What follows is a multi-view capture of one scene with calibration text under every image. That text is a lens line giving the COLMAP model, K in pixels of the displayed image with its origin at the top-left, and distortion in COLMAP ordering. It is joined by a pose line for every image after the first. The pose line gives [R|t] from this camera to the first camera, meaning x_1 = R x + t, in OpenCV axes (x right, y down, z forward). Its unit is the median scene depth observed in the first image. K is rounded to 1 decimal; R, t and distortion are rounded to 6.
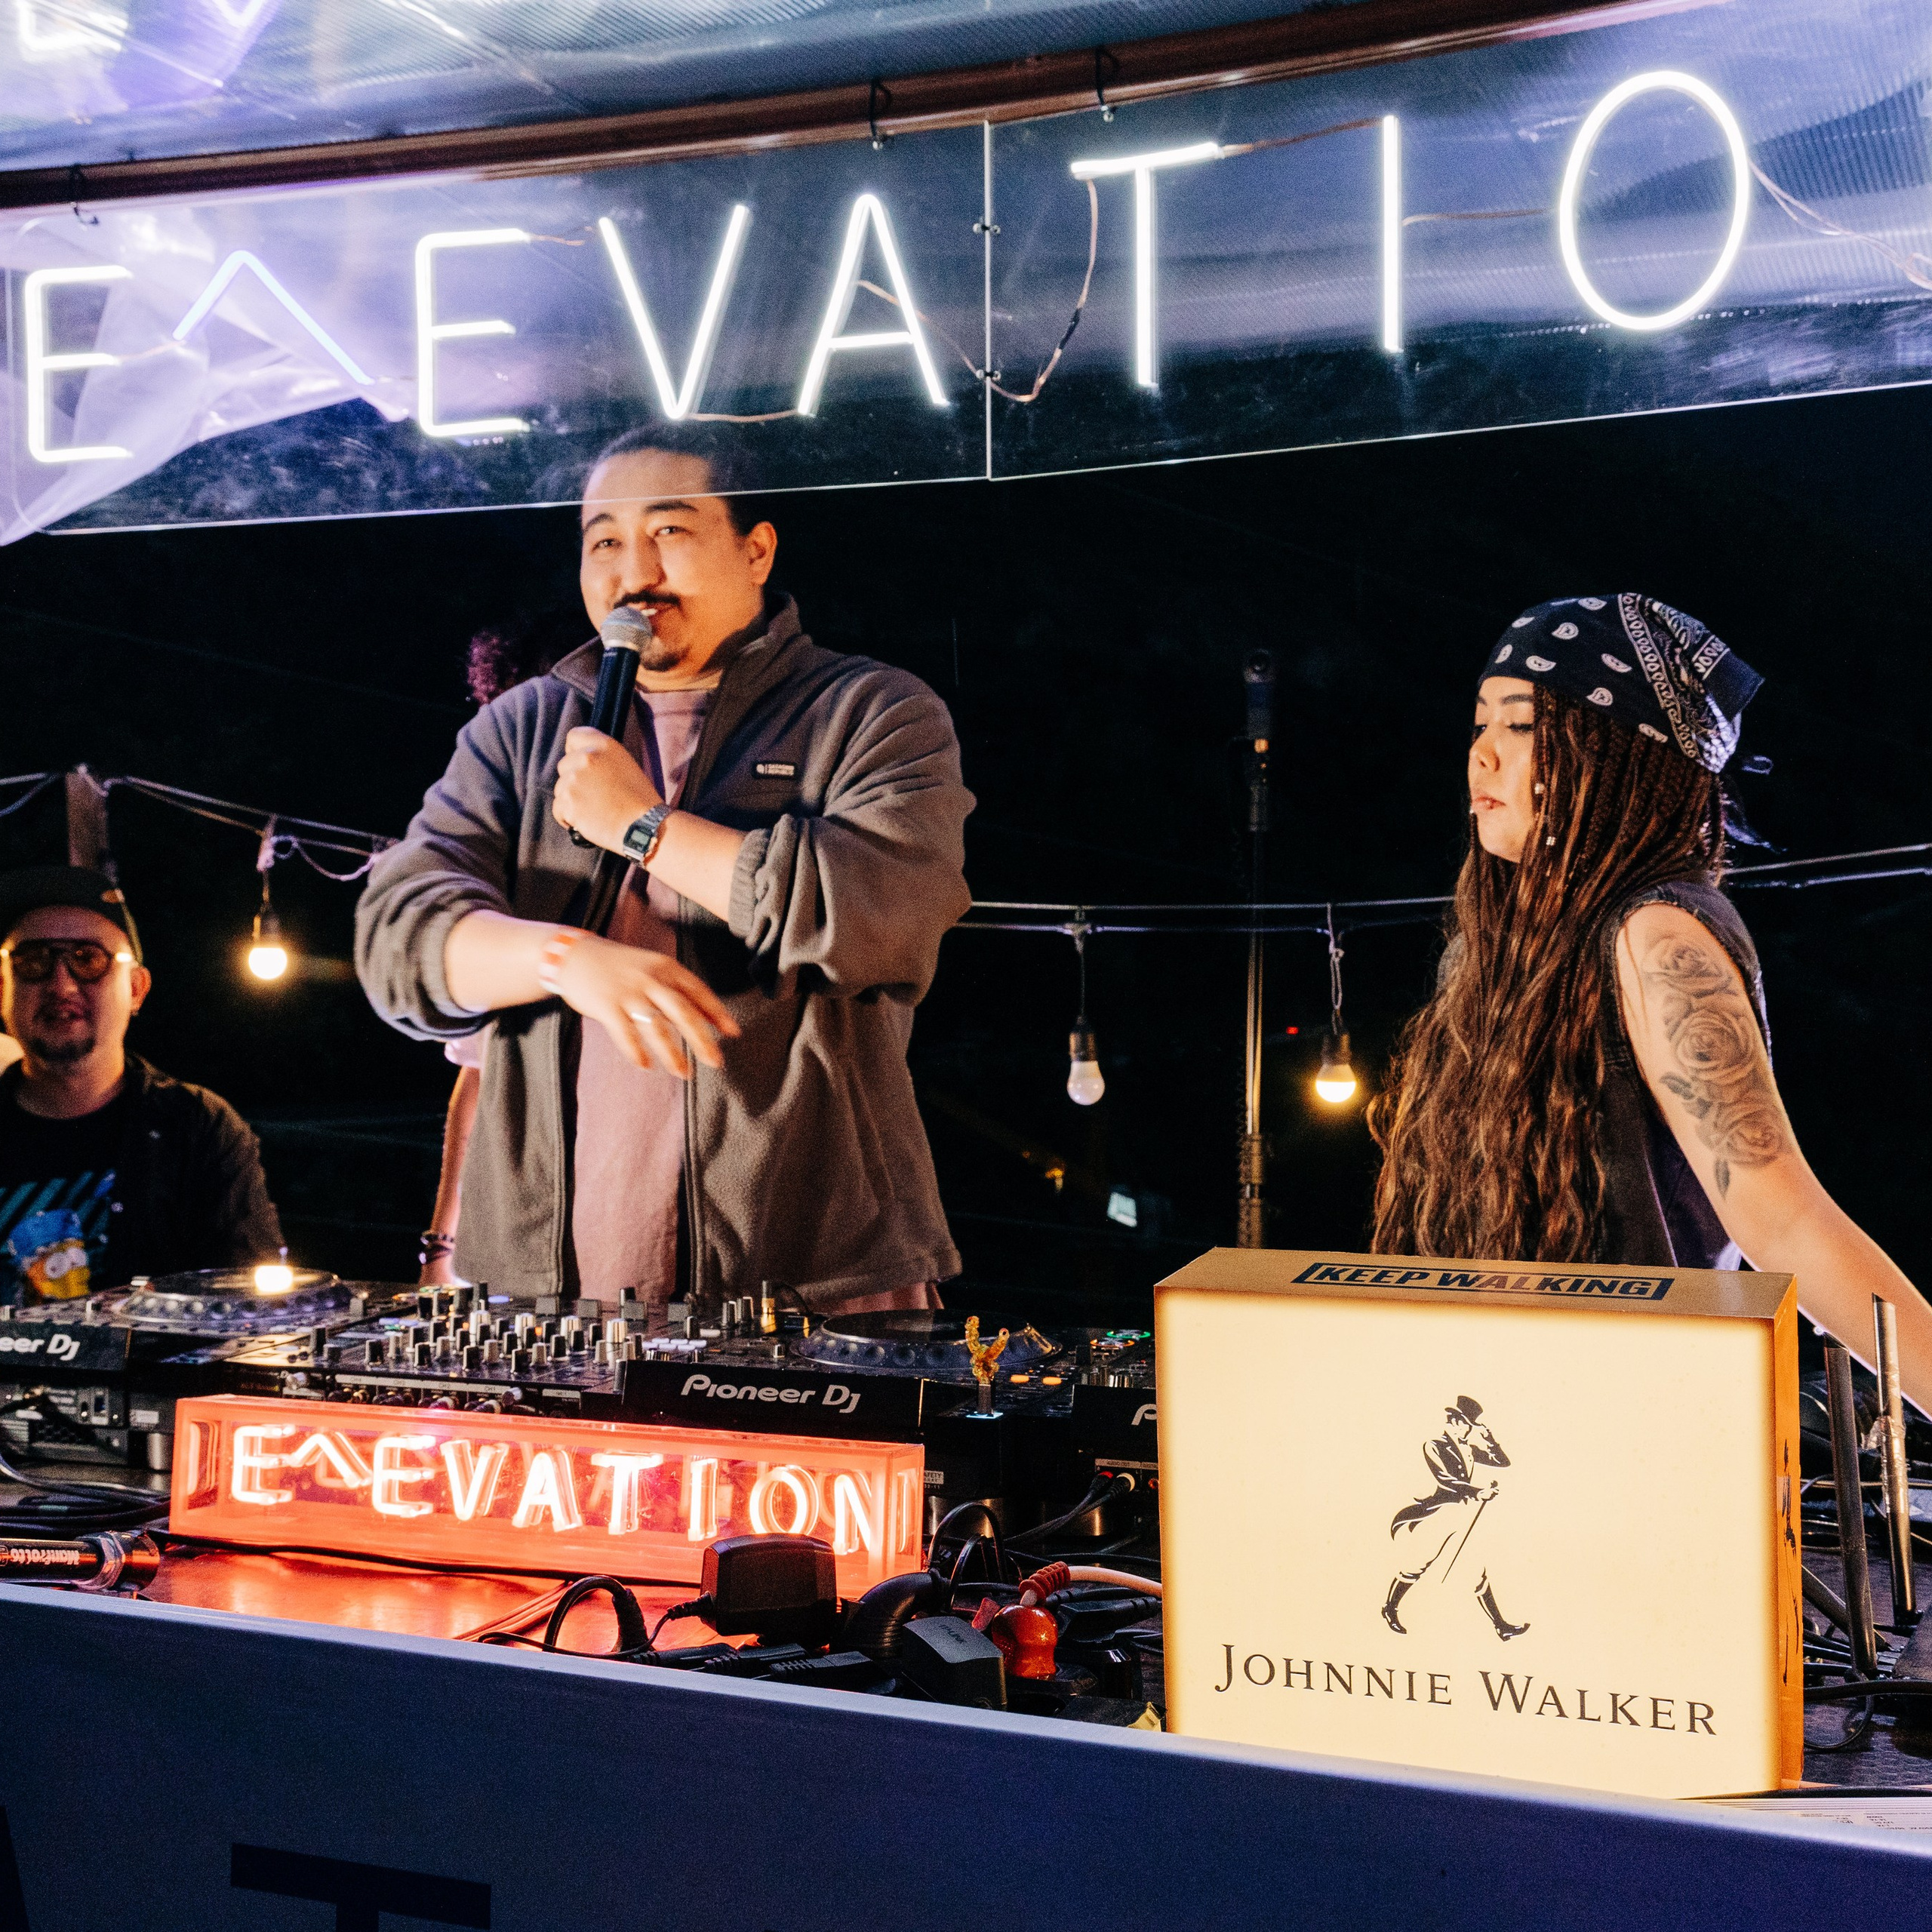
lens RADIAL K [[2700.4, 0, 966.8], [0, 2700.4, 959.5], [0, 0, 1]] dist [-0.014785, 0.181748]
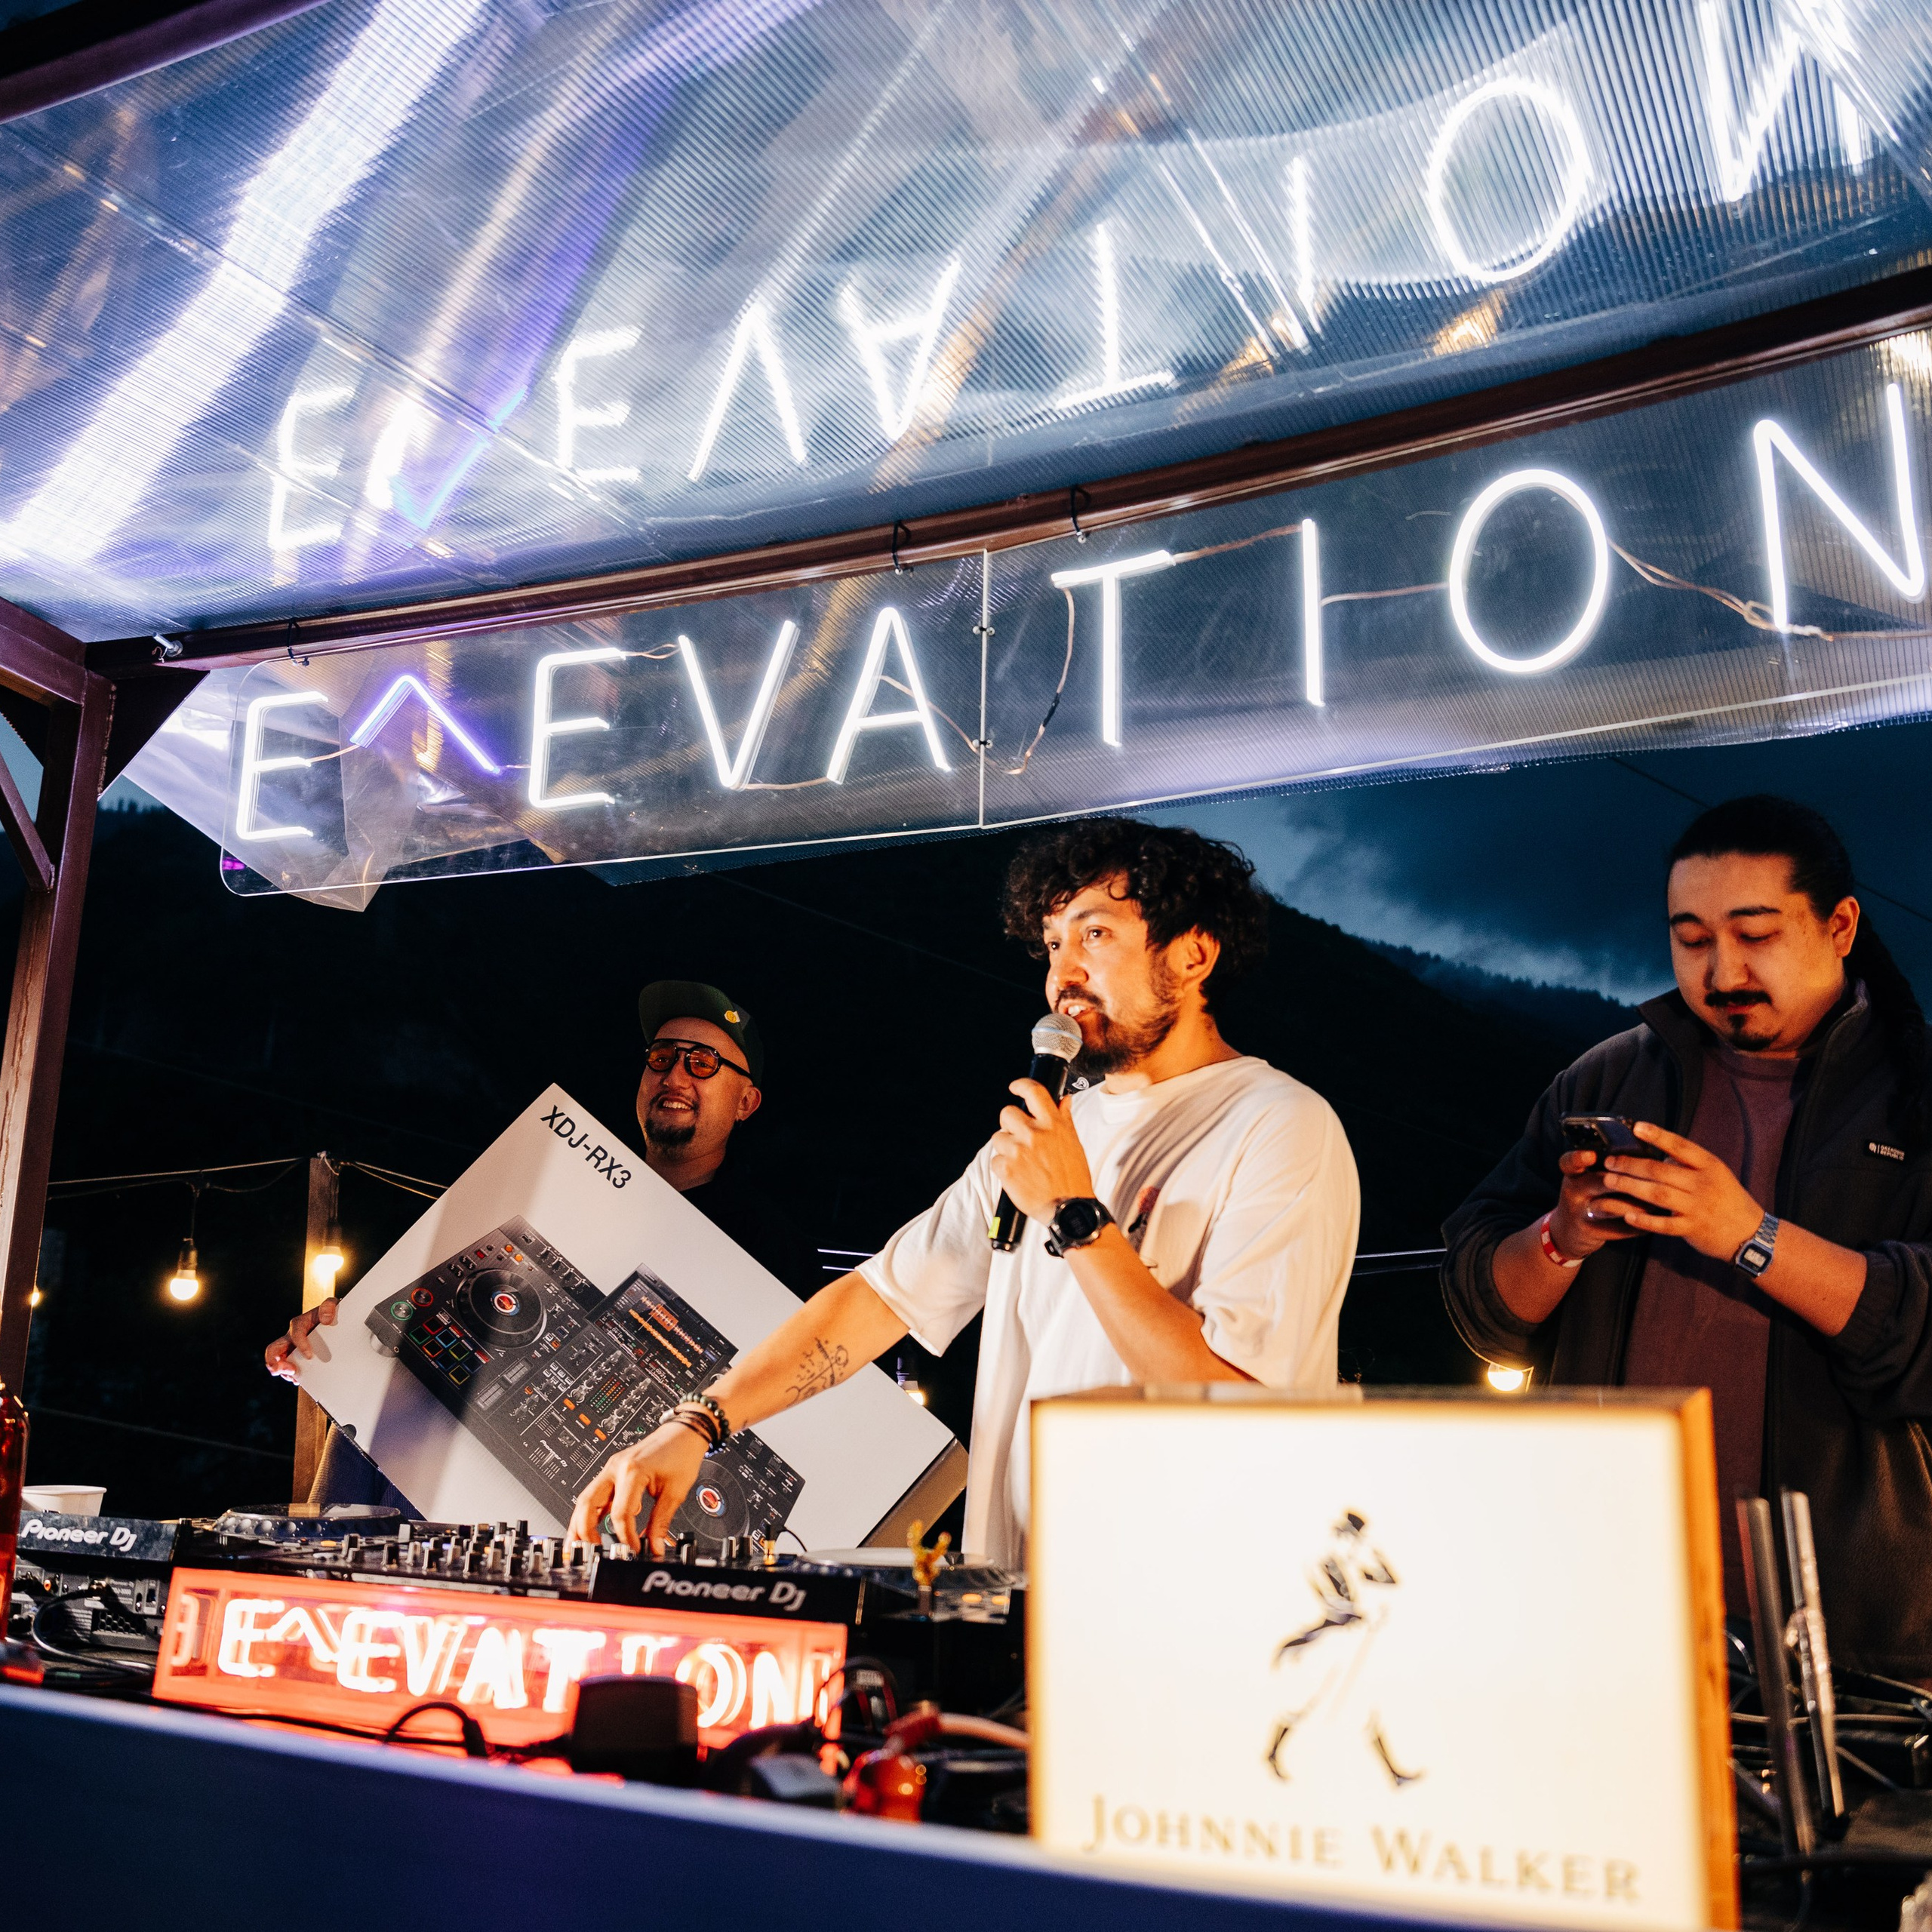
lens RADIAL K [[1948.5, 0, 966.0], [0, 1948.5, 966.0], [0, 0, 1]] dist [-0.108766, 0.121624]
pose [[0.998251, 0.013767, -0.057488, 0.055794], [-0.026723, 0.972555, -0.231134, 0.085792], [0.052729, 0.232266, 0.971222, 0.197152]]
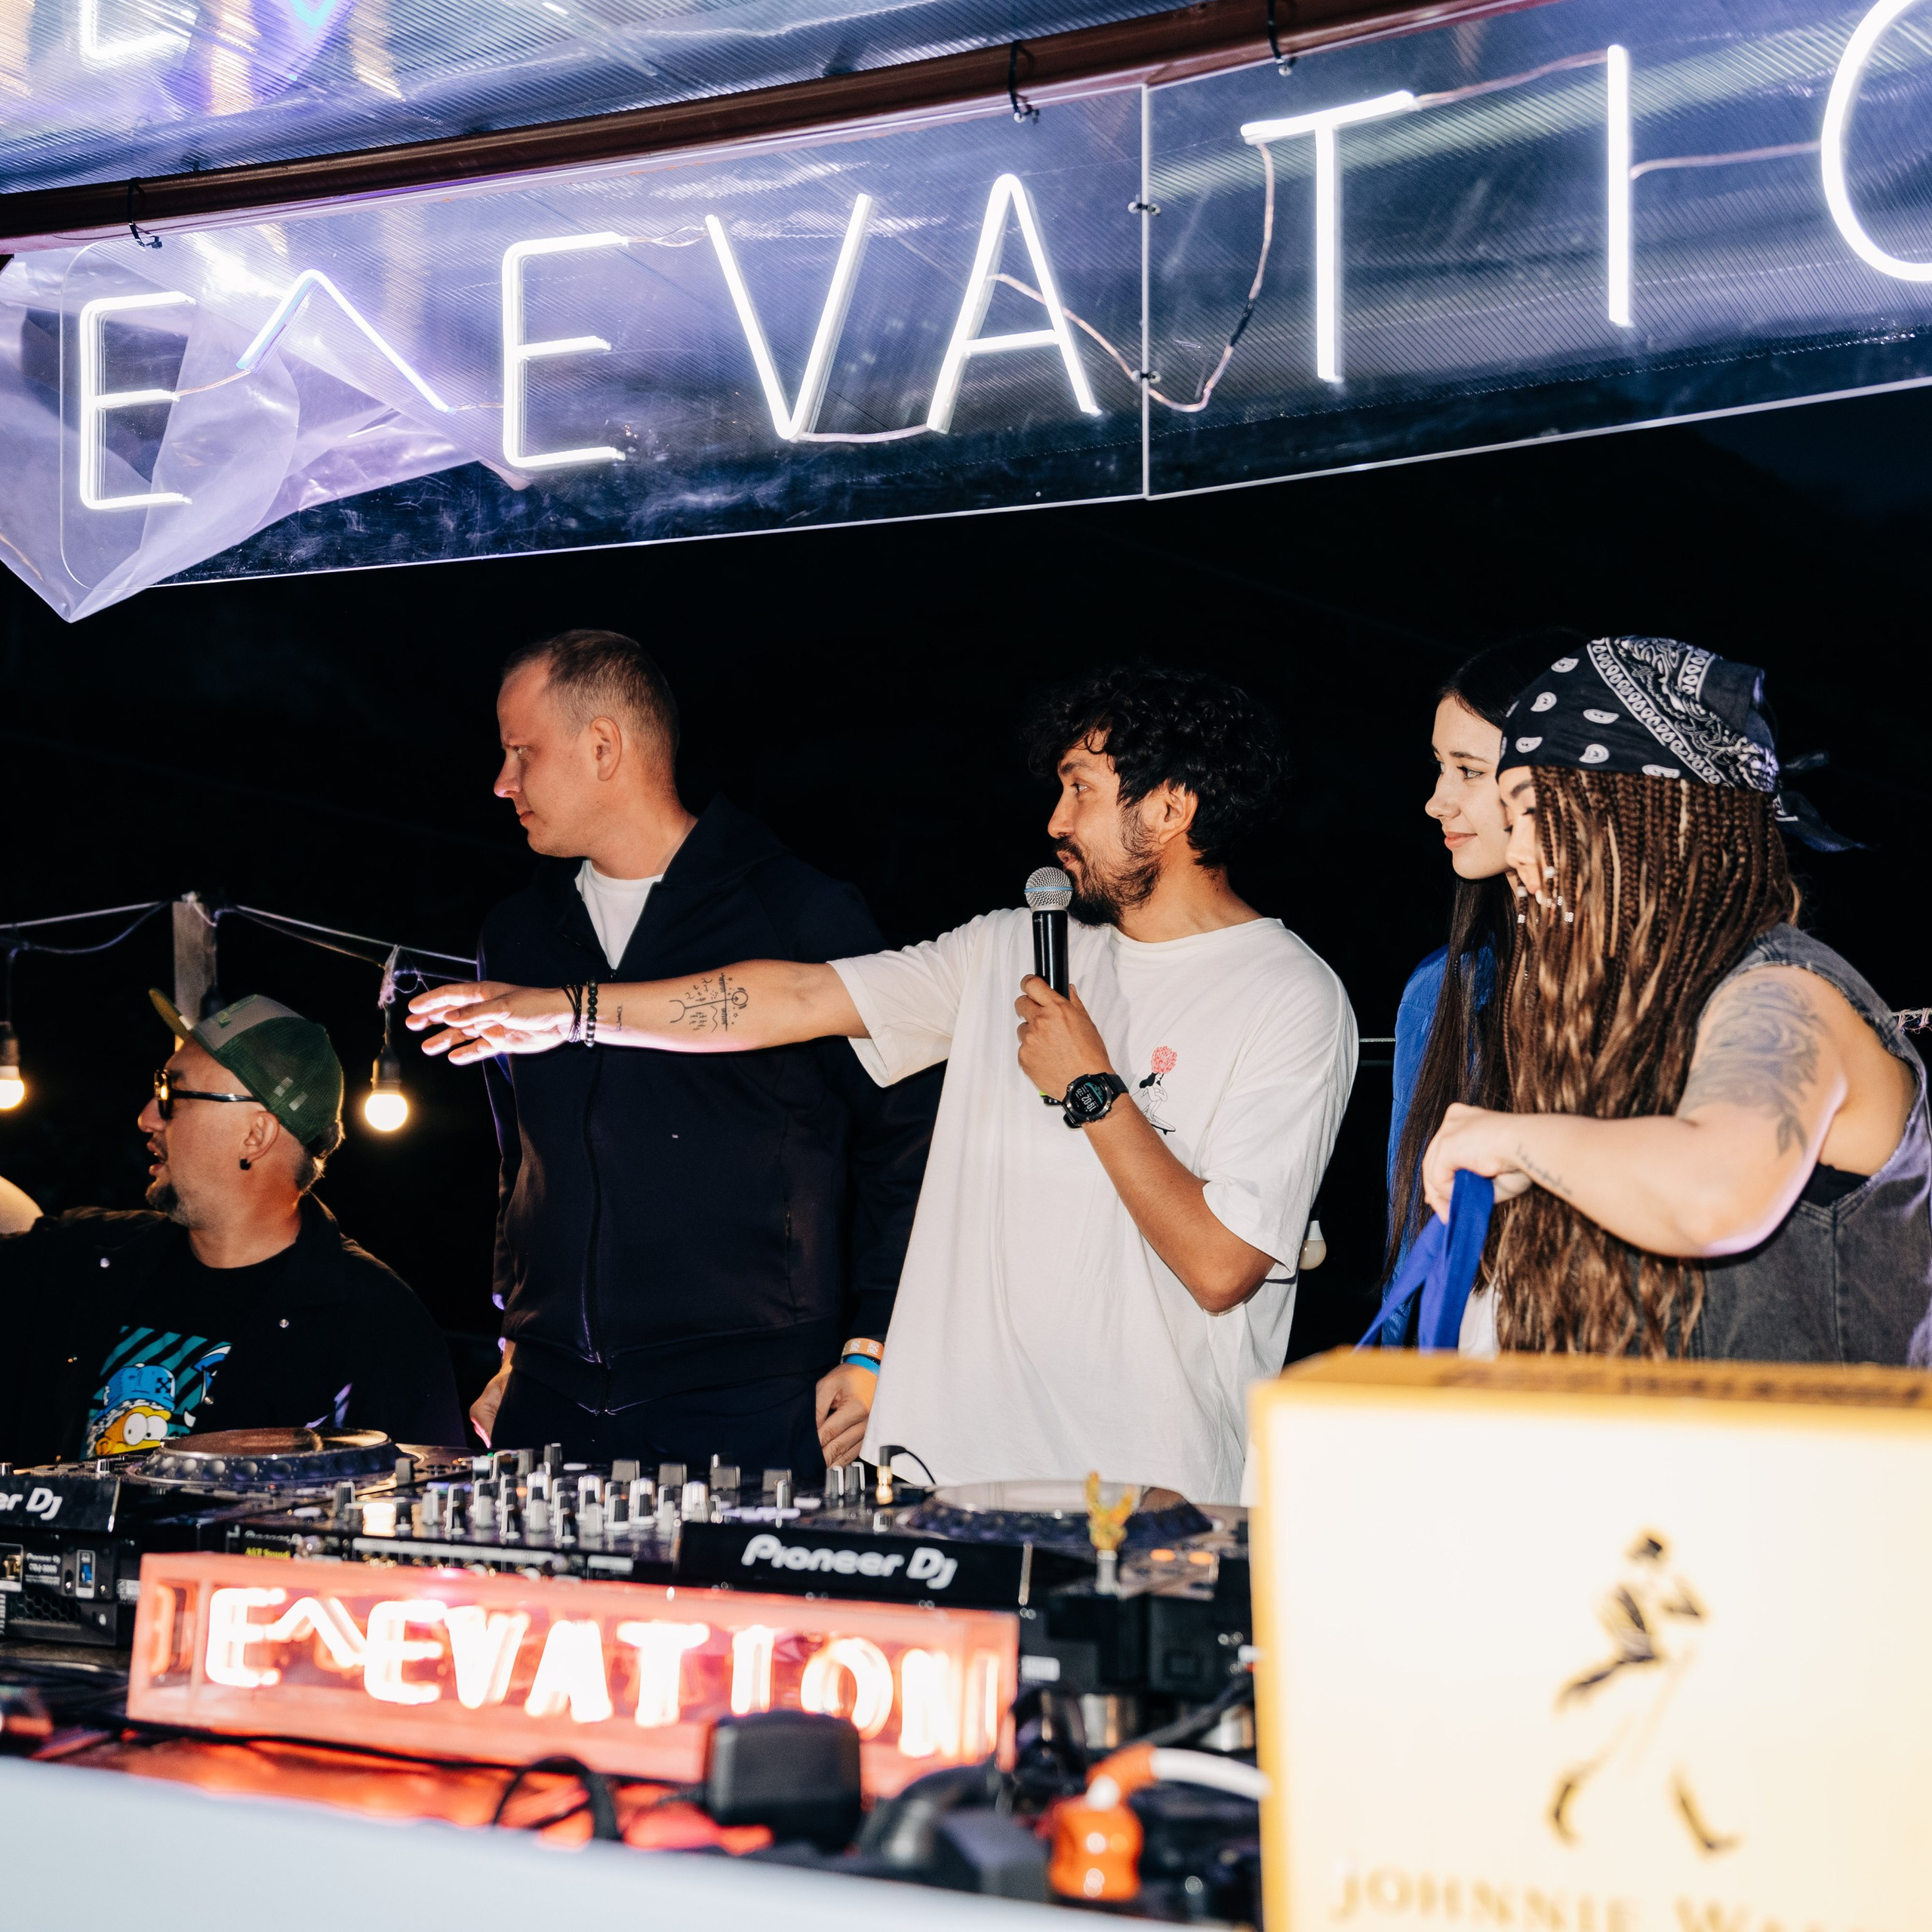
lens RADIAL K [[2978.3, 0, 966.0], [0, 2978.3, 966.0], [0, 0, 1]] dist [0.035163, 0.191481]
pose [[0.995363, 0.000258, -0.096187, 0.045695], [-0.007183, 0.997403, -0.071661, 0.040151], [0.095919, 0.072020, 0.992780, 0.077315]]
